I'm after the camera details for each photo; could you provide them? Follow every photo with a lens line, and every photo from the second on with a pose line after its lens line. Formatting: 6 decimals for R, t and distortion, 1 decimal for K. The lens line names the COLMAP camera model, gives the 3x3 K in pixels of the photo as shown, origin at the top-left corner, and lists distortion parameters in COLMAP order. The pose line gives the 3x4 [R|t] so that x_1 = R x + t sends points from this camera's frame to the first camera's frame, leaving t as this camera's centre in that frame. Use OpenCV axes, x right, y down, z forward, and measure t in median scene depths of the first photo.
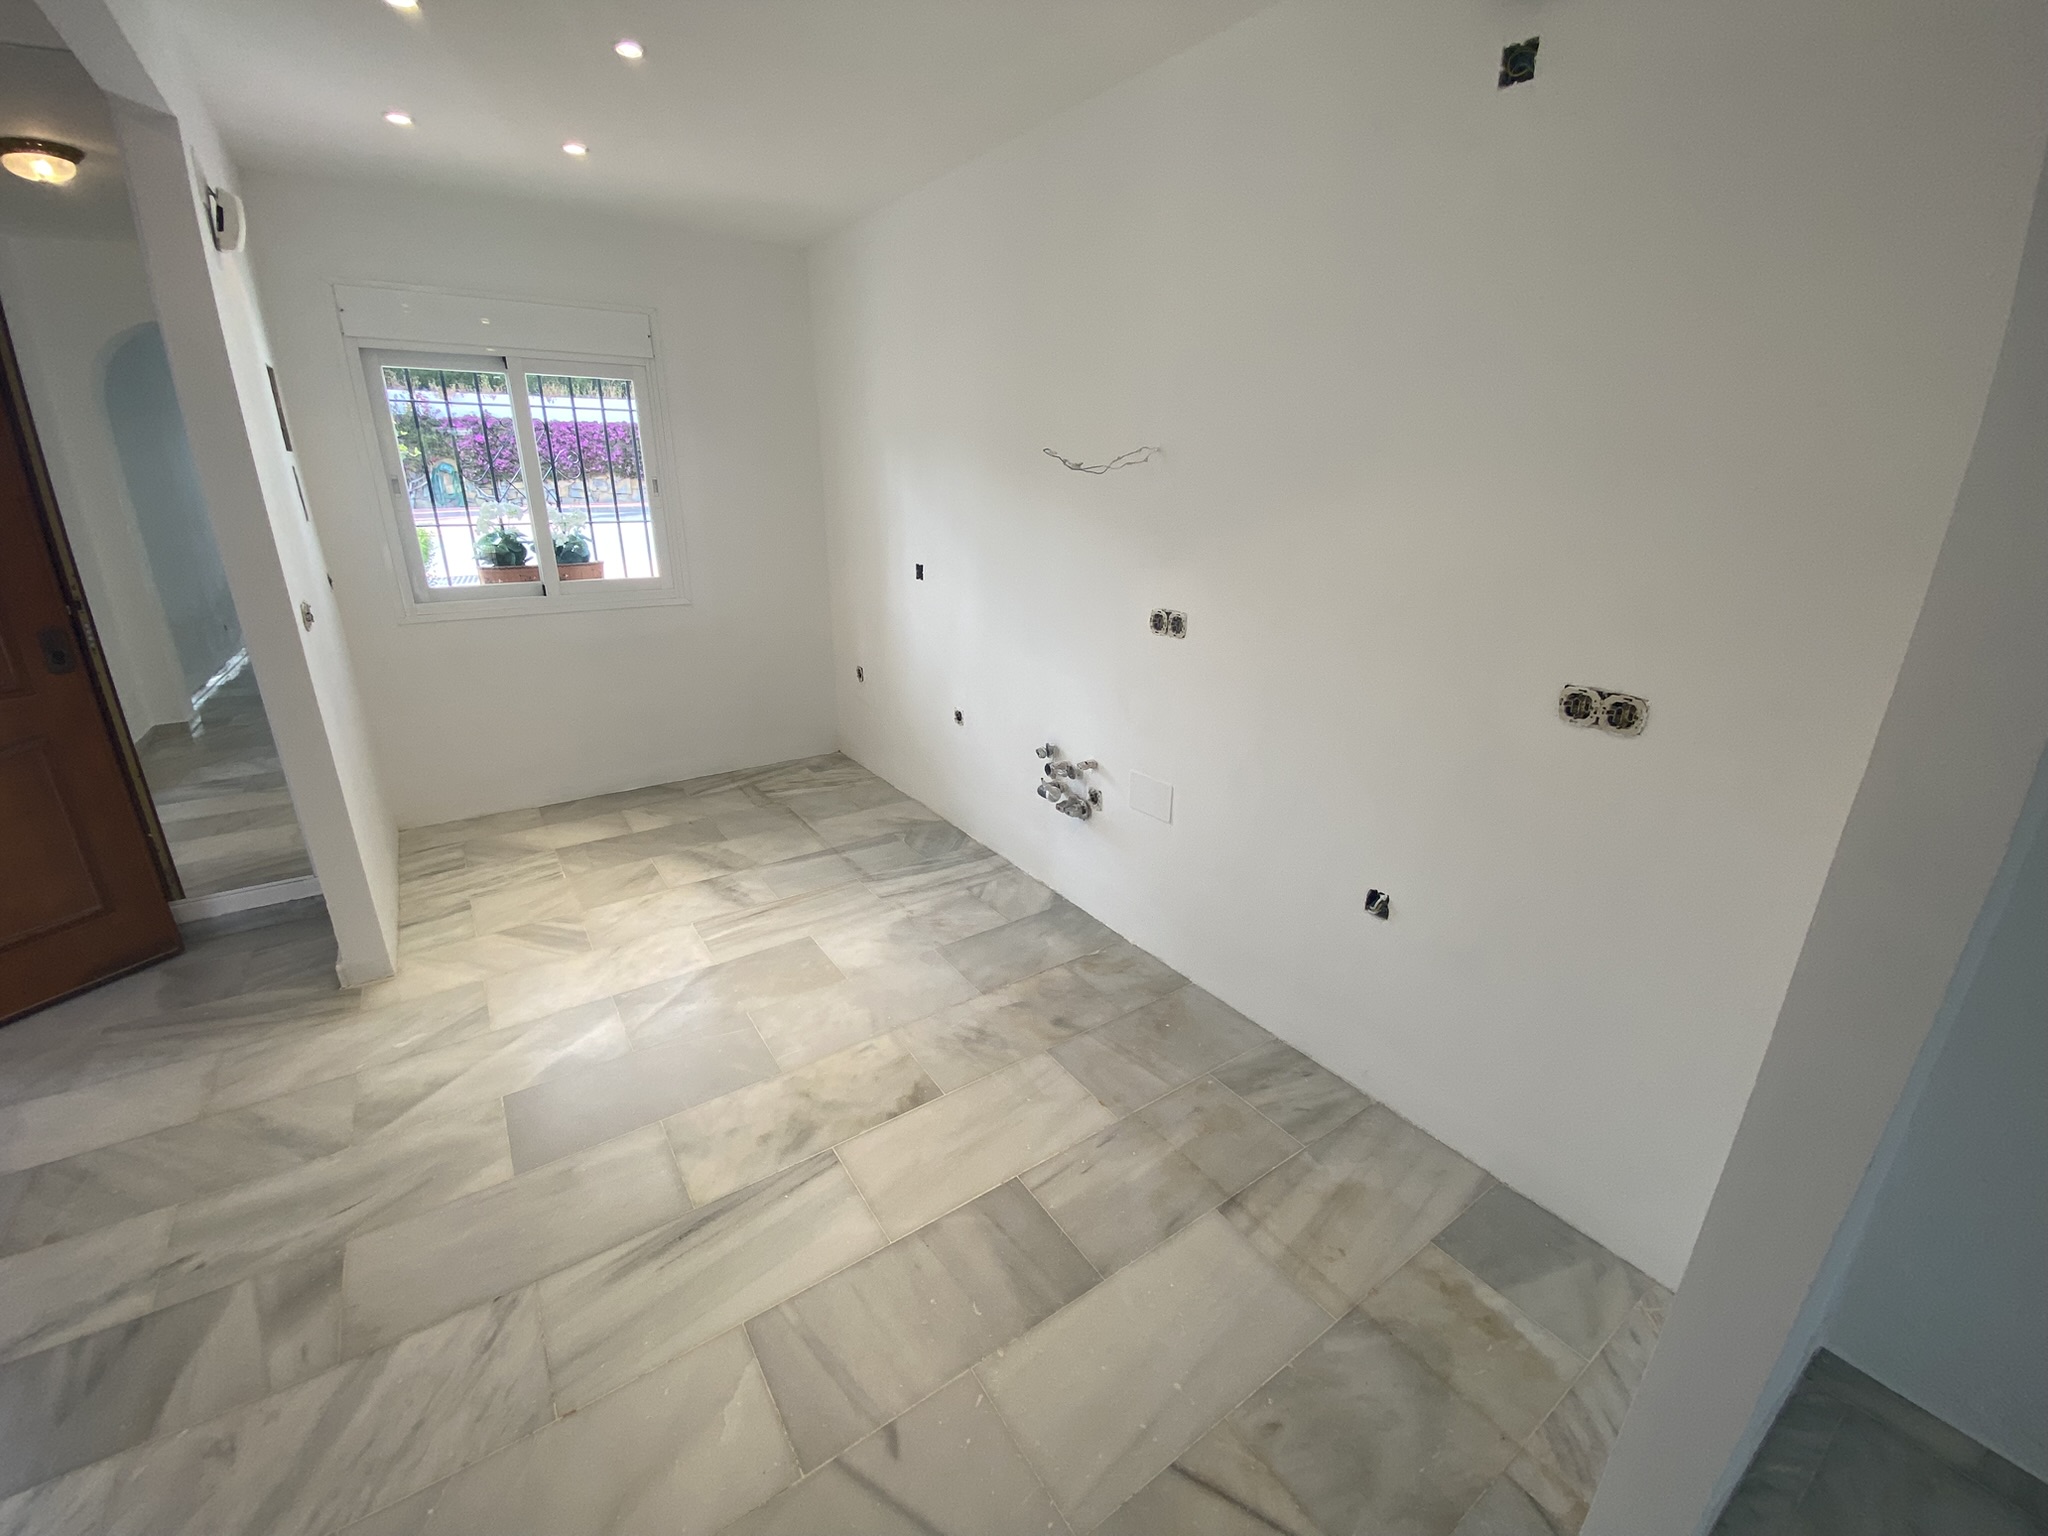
lens RADIAL K [[830.0, 0, 1006.0], [0, 830.0, 768.5], [0, 0, 1]] dist [0.046398, -0.025006]
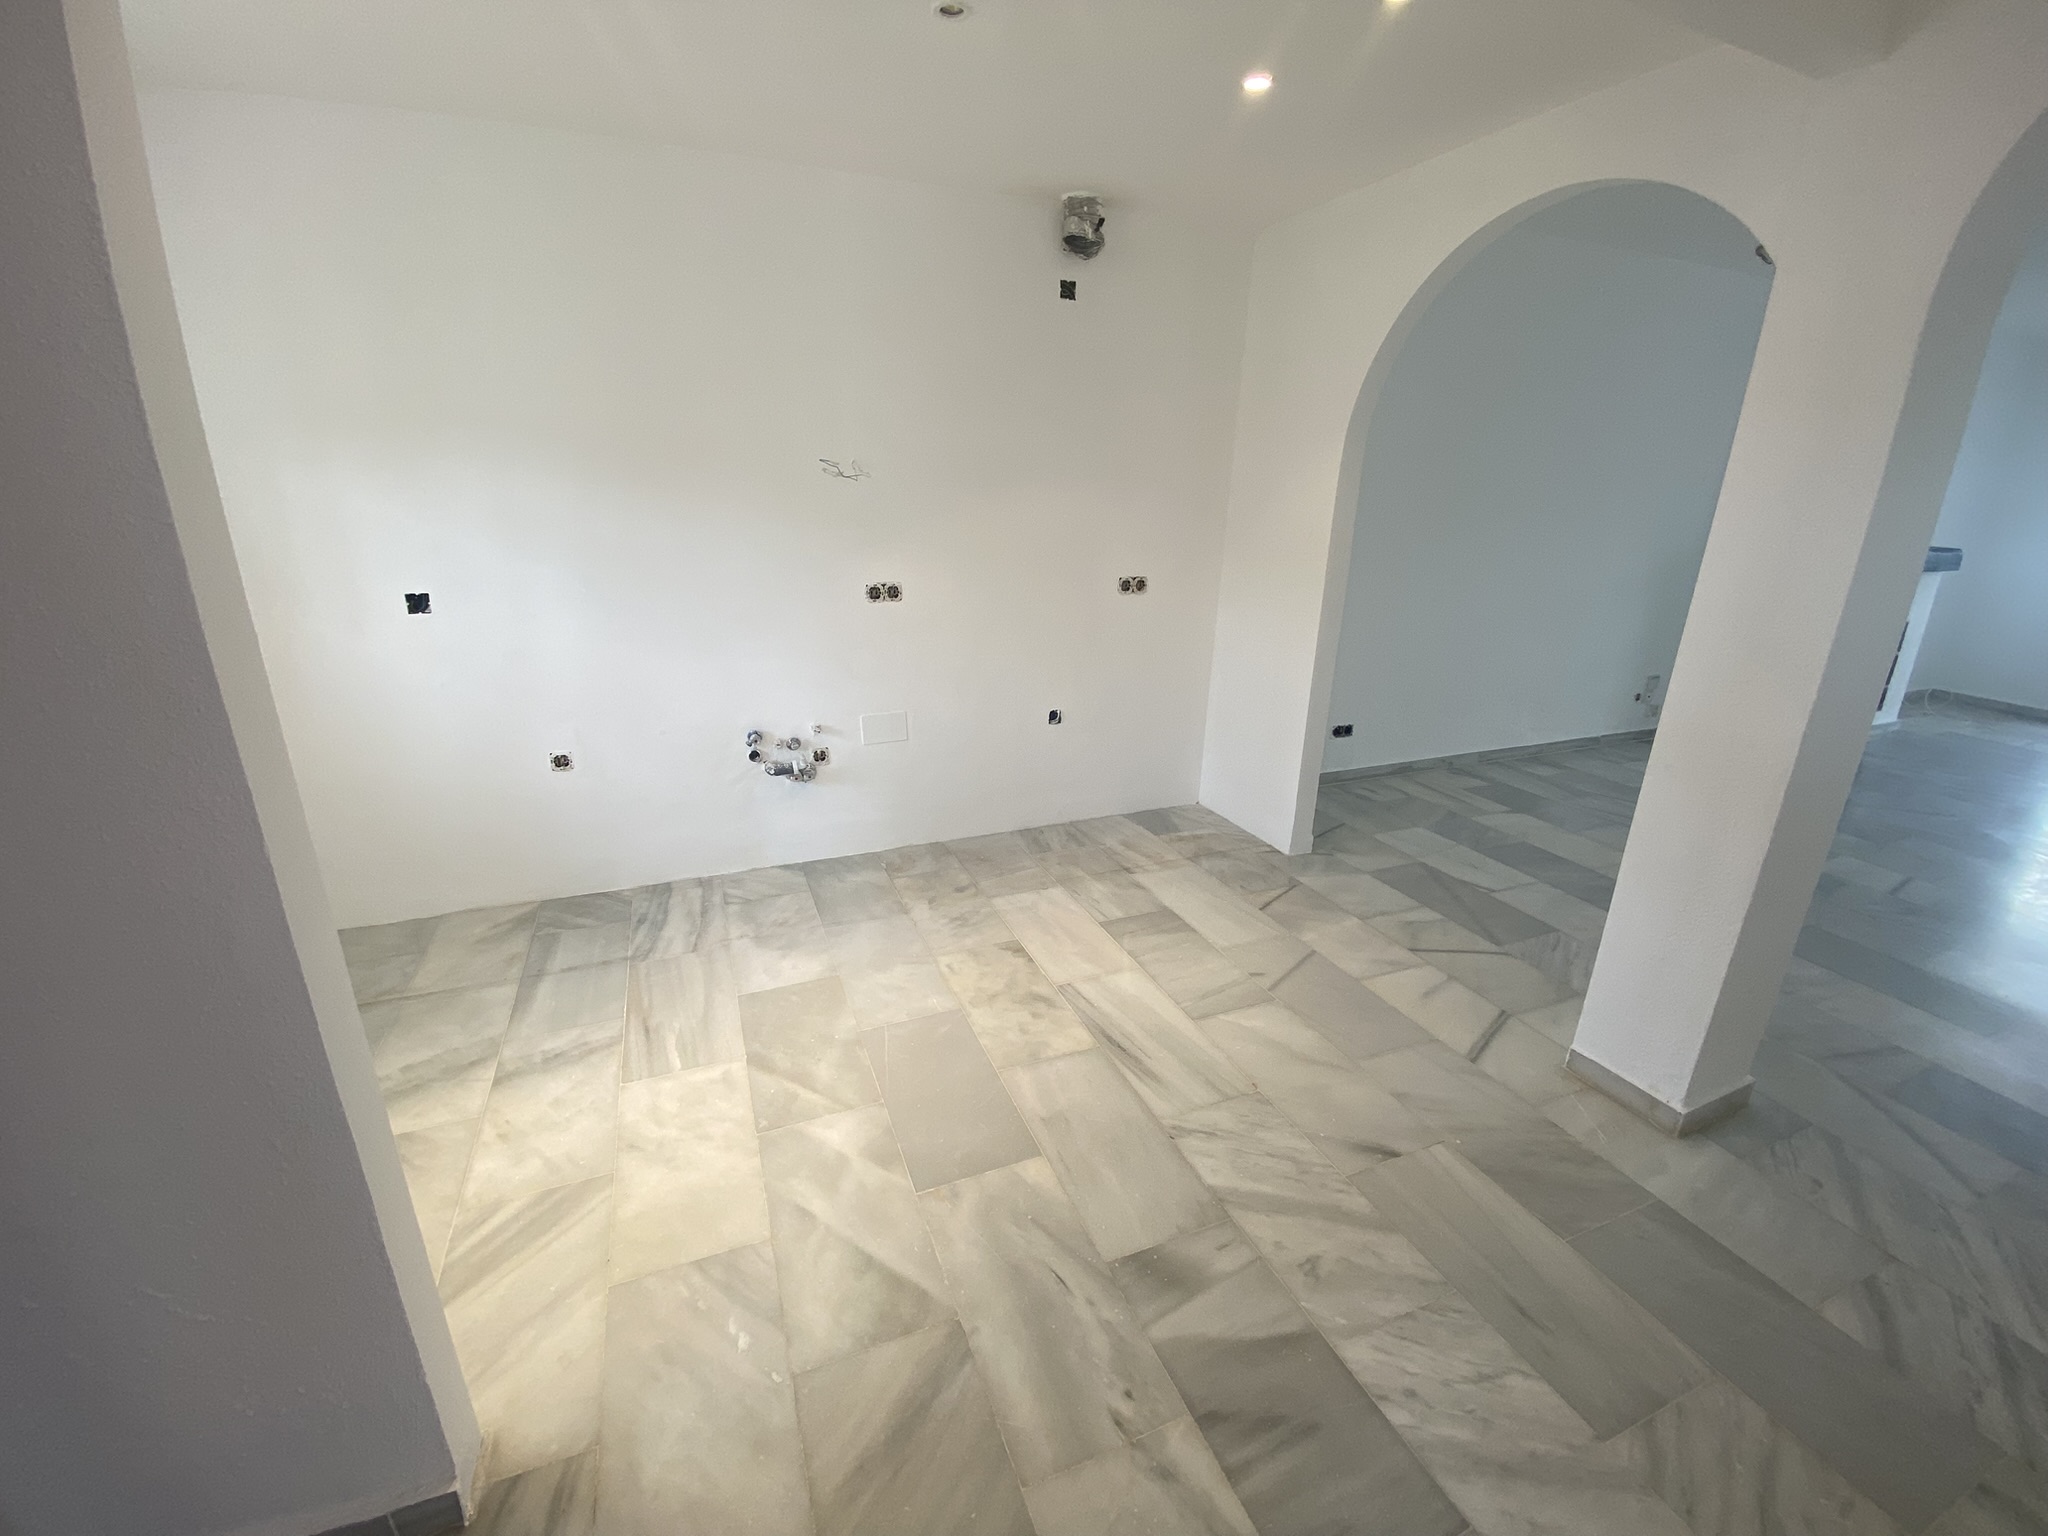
lens RADIAL K [[830.0, 0, 1006.0], [0, 830.0, 768.5], [0, 0, 1]] dist [0.046398, -0.025006]
pose [[0.208504, -0.305144, 0.929200, -1.221354], [0.322821, 0.918306, 0.229128, -0.174149], [-0.923208, 0.252191, 0.289978, 0.548050]]
